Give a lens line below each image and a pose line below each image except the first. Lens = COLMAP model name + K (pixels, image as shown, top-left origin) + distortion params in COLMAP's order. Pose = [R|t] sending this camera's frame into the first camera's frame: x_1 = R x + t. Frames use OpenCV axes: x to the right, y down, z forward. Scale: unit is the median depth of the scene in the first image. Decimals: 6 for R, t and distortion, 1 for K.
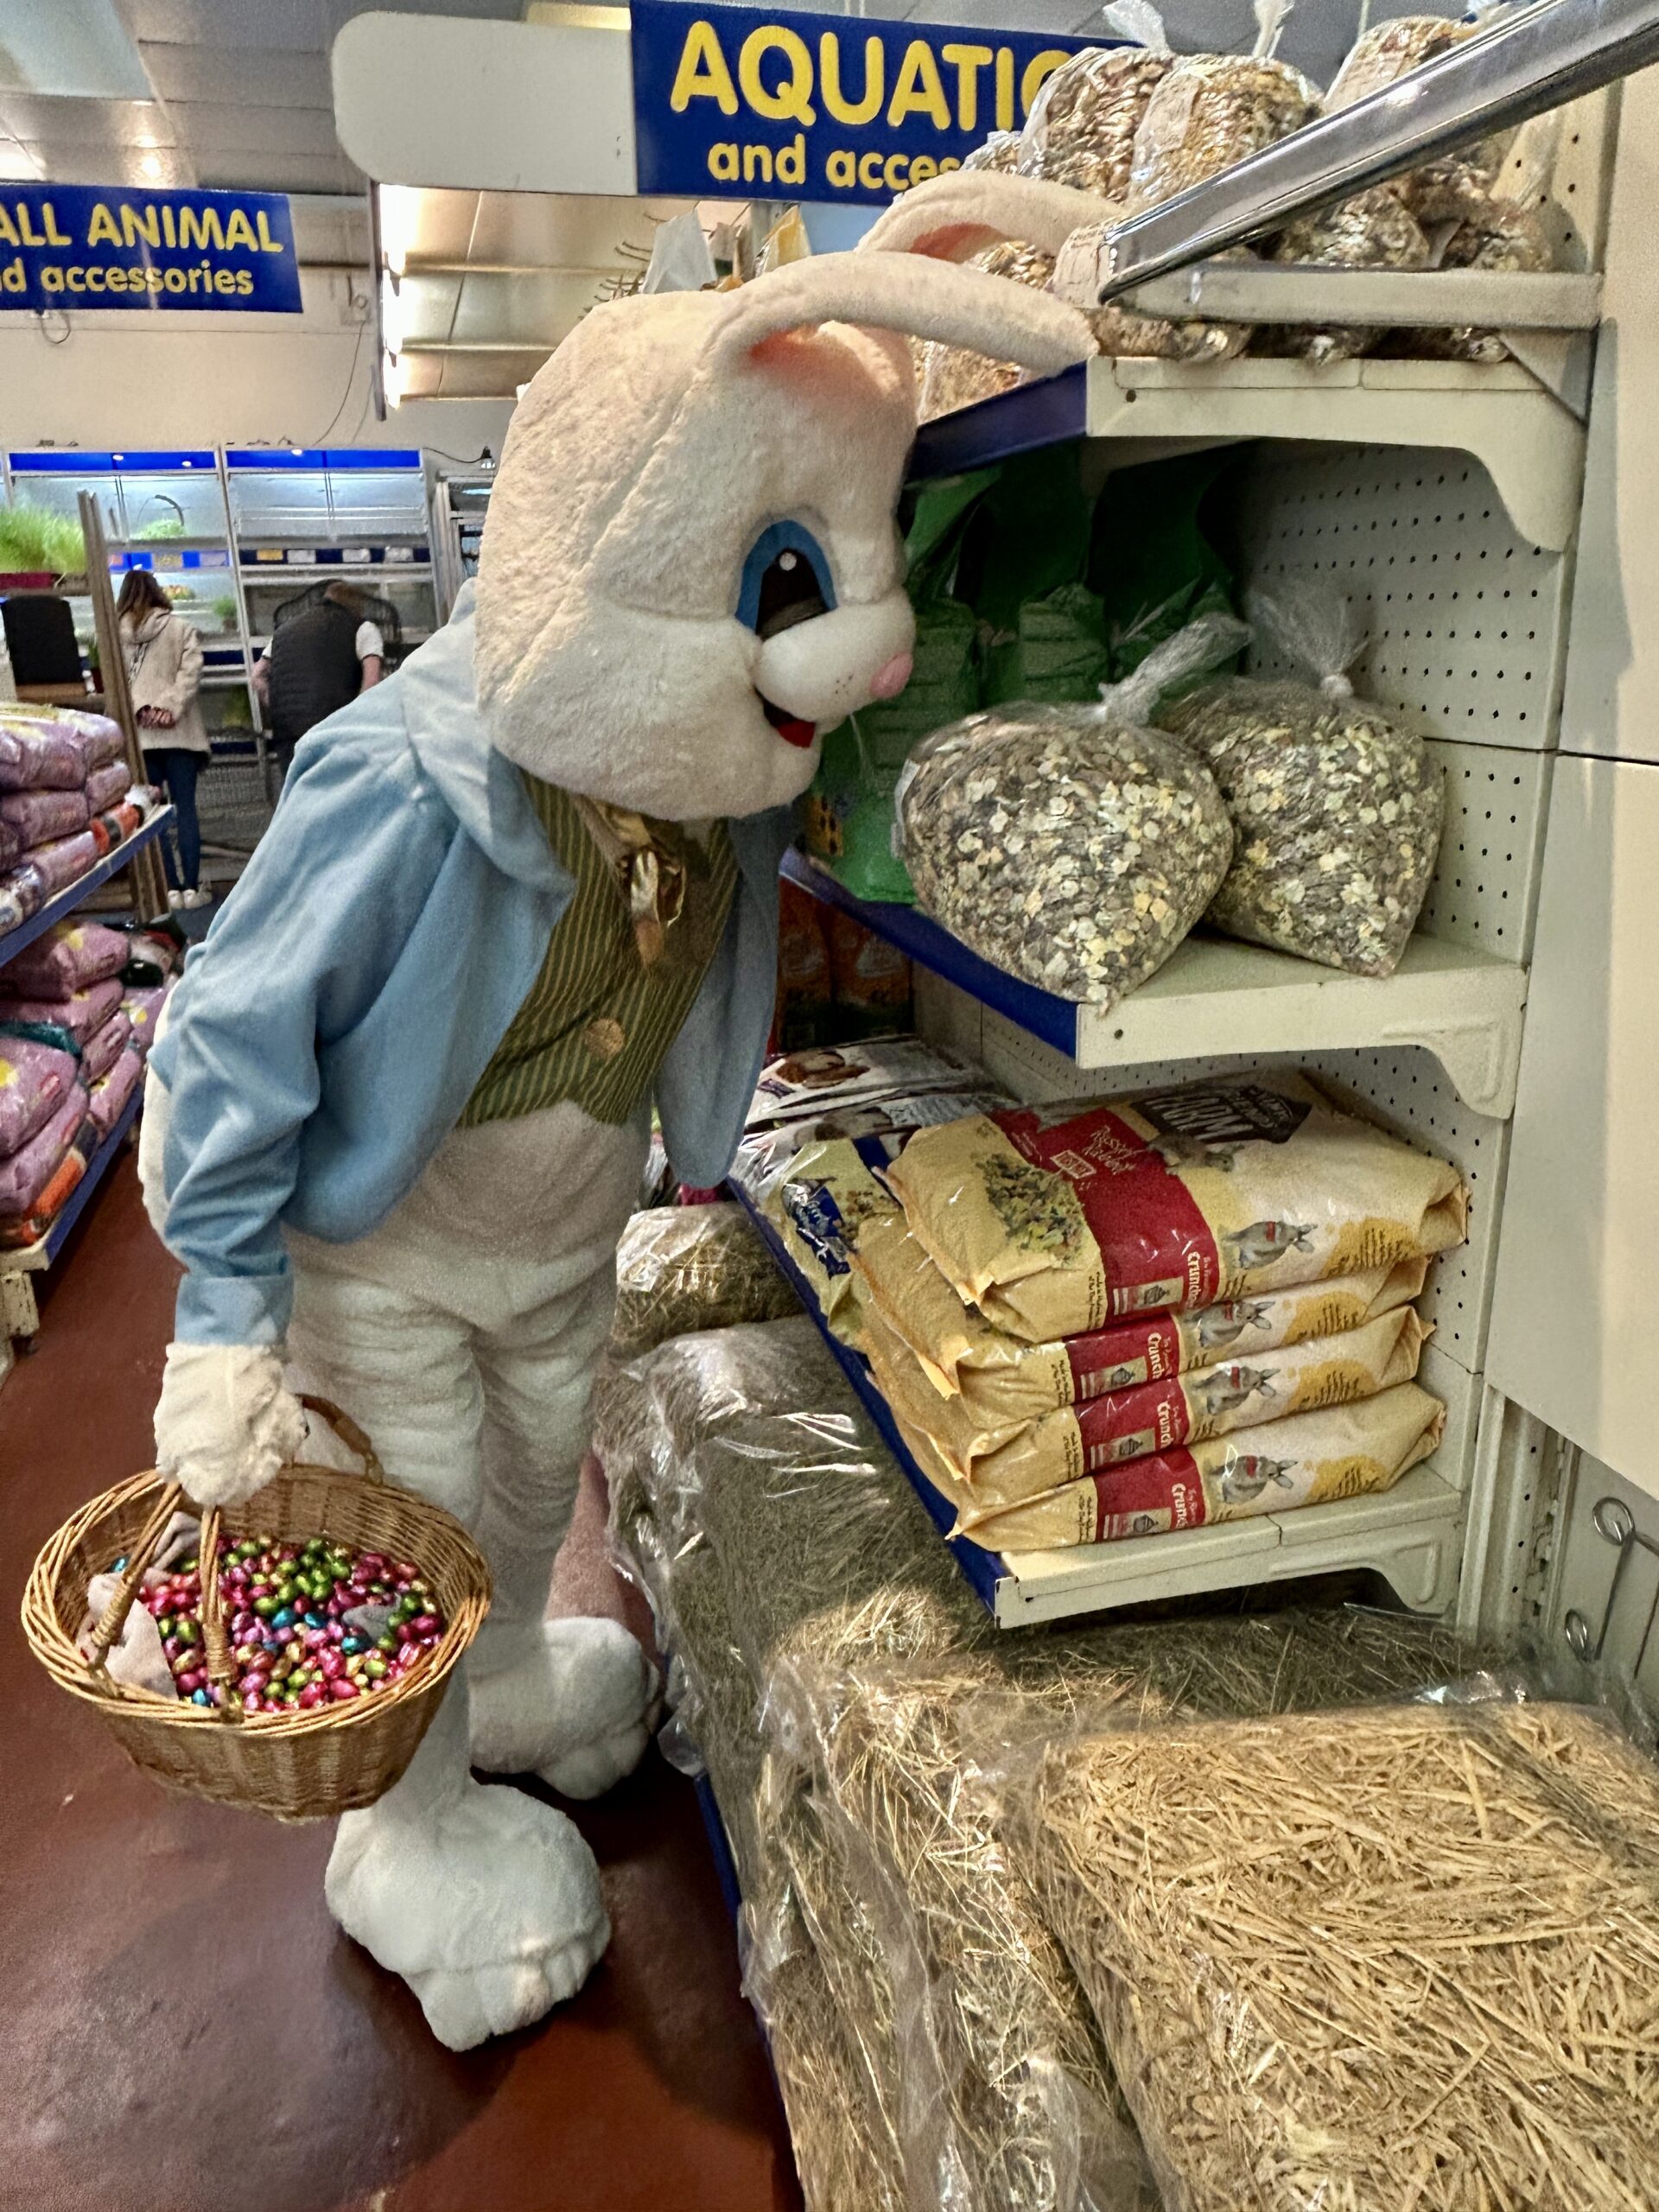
lens RADIAL K [[1489.9, 0, 830.6], [0, 1489.9, 1137.5], [0, 0, 1]] dist [-0.001635, -0.005498]
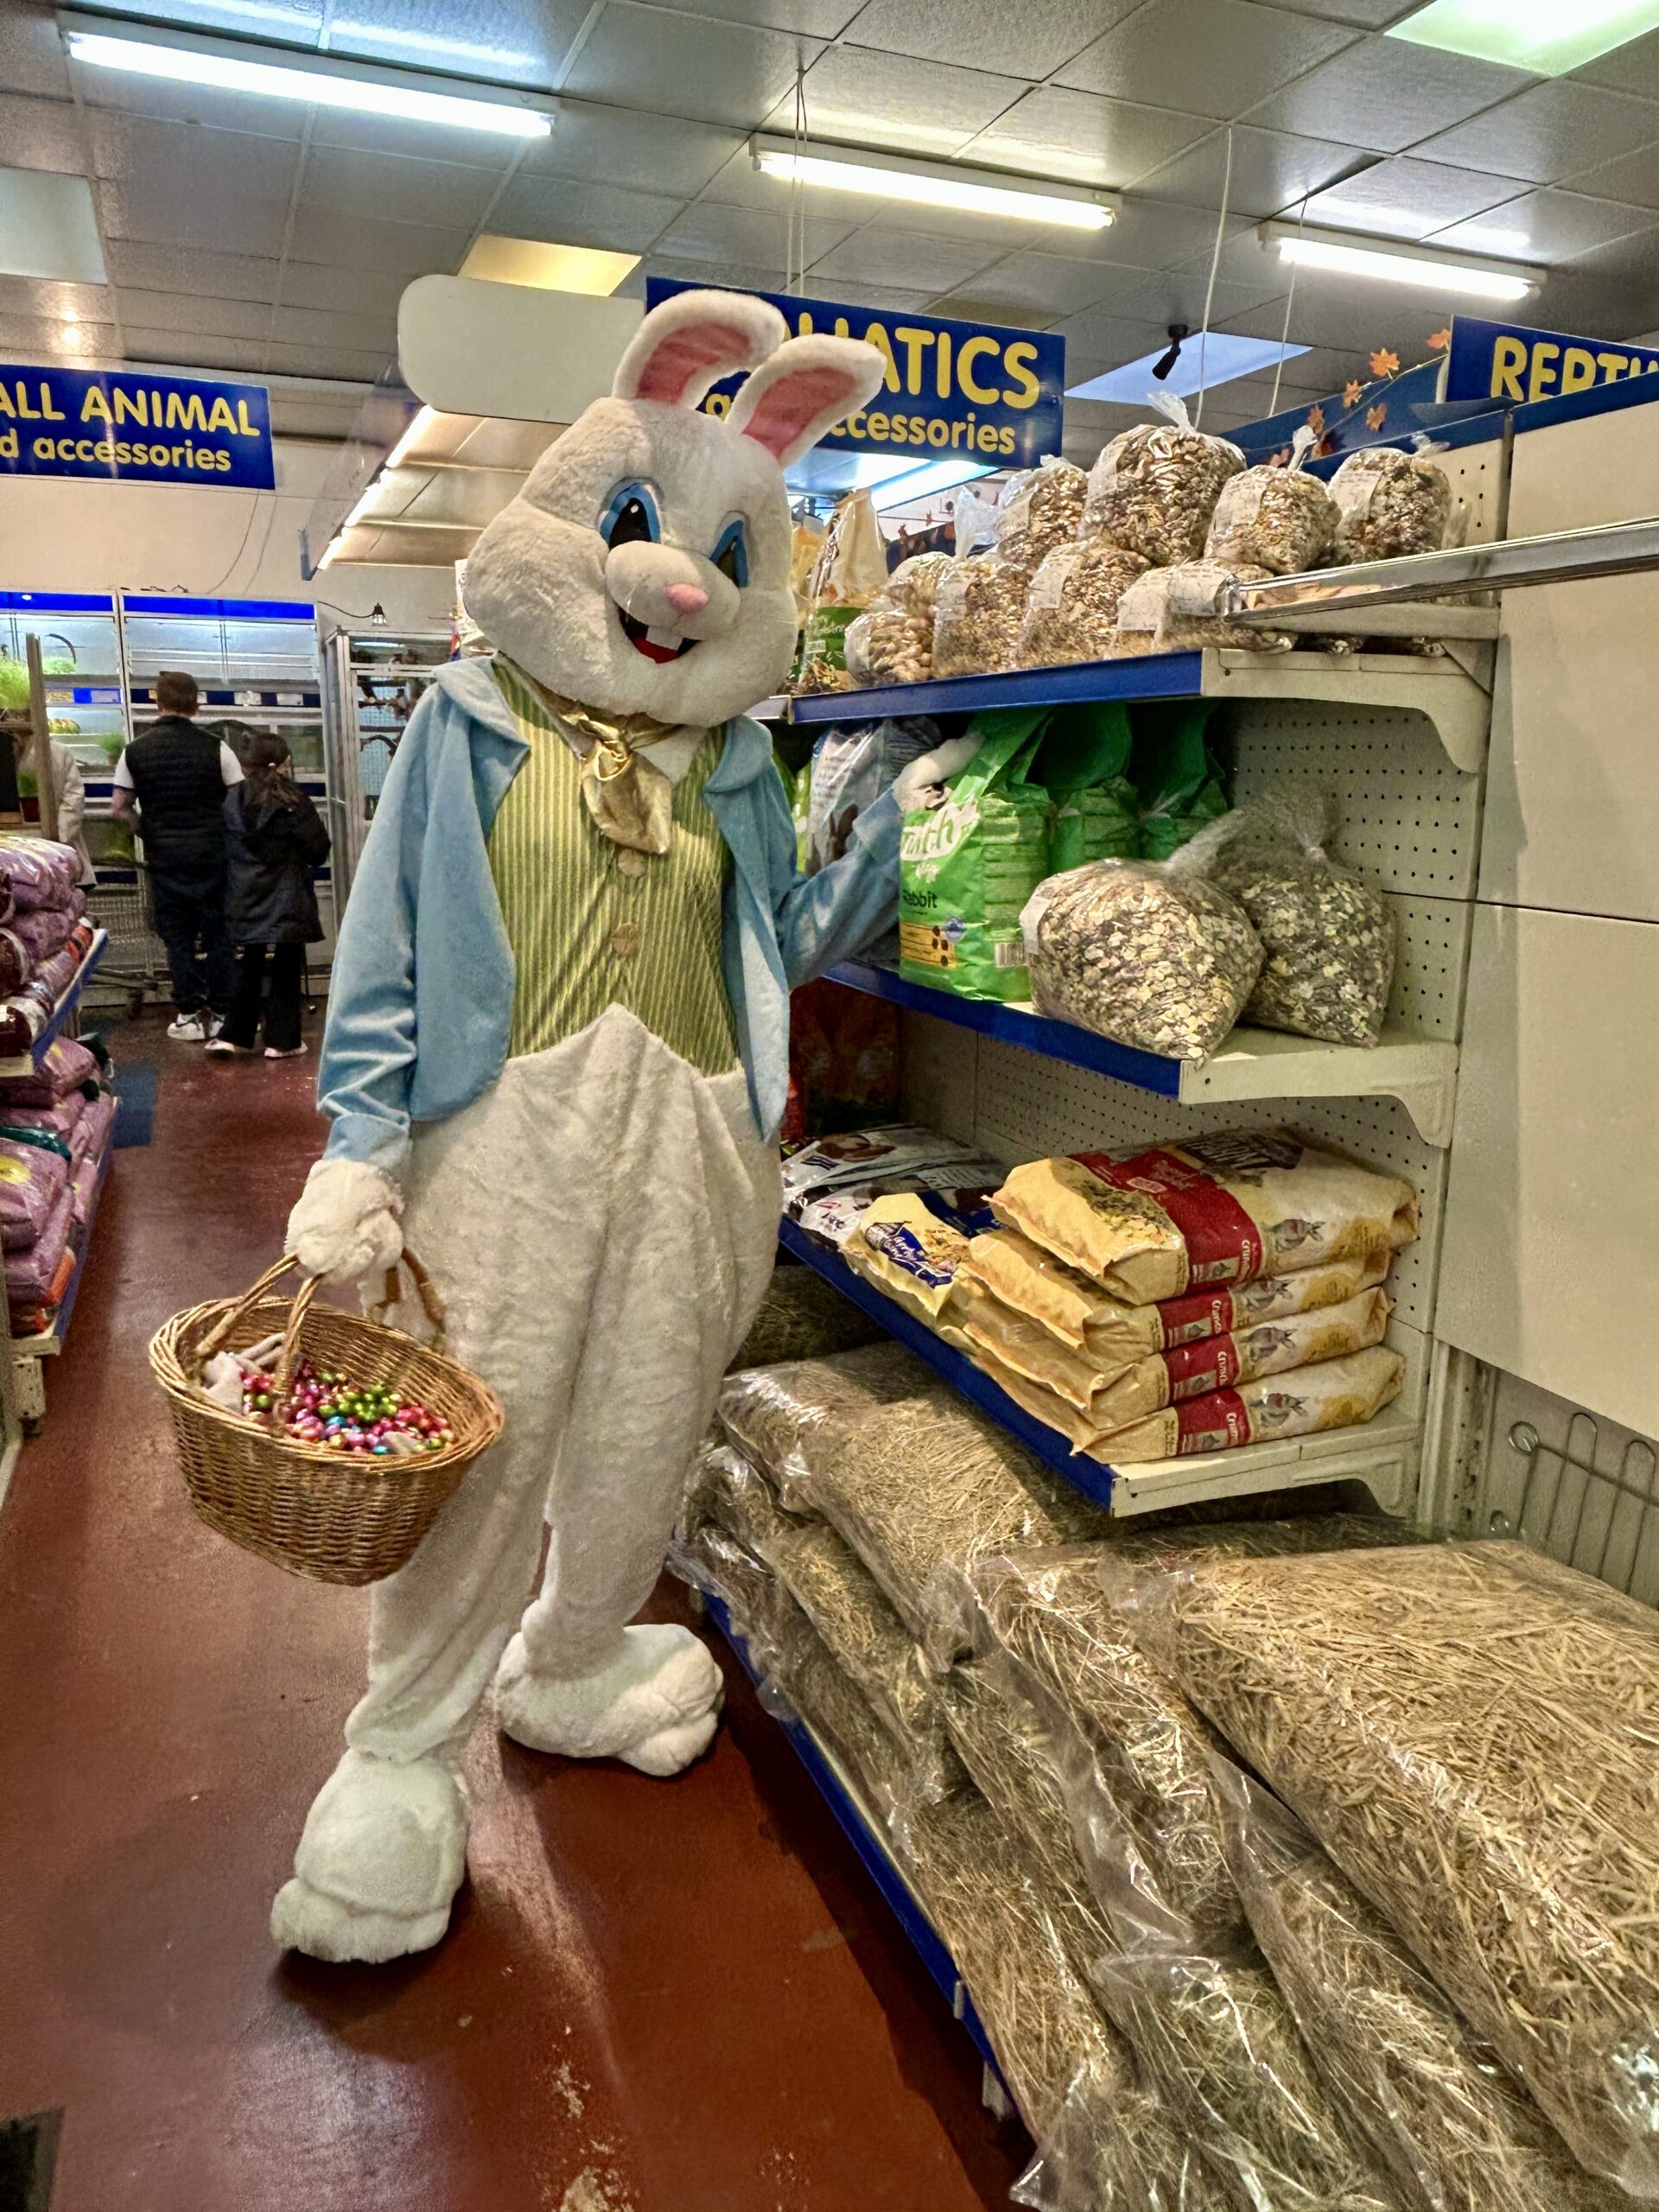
lens RADIAL K [[1489.9, 0, 830.6], [0, 1489.9, 1137.5], [0, 0, 1]] dist [-0.001635, -0.005498]
pose [[0.992655, 0.005439, 0.120854, -0.312081], [0.005997, 0.995548, -0.094061, 0.107578], [-0.120828, 0.094095, 0.988204, -0.357473]]
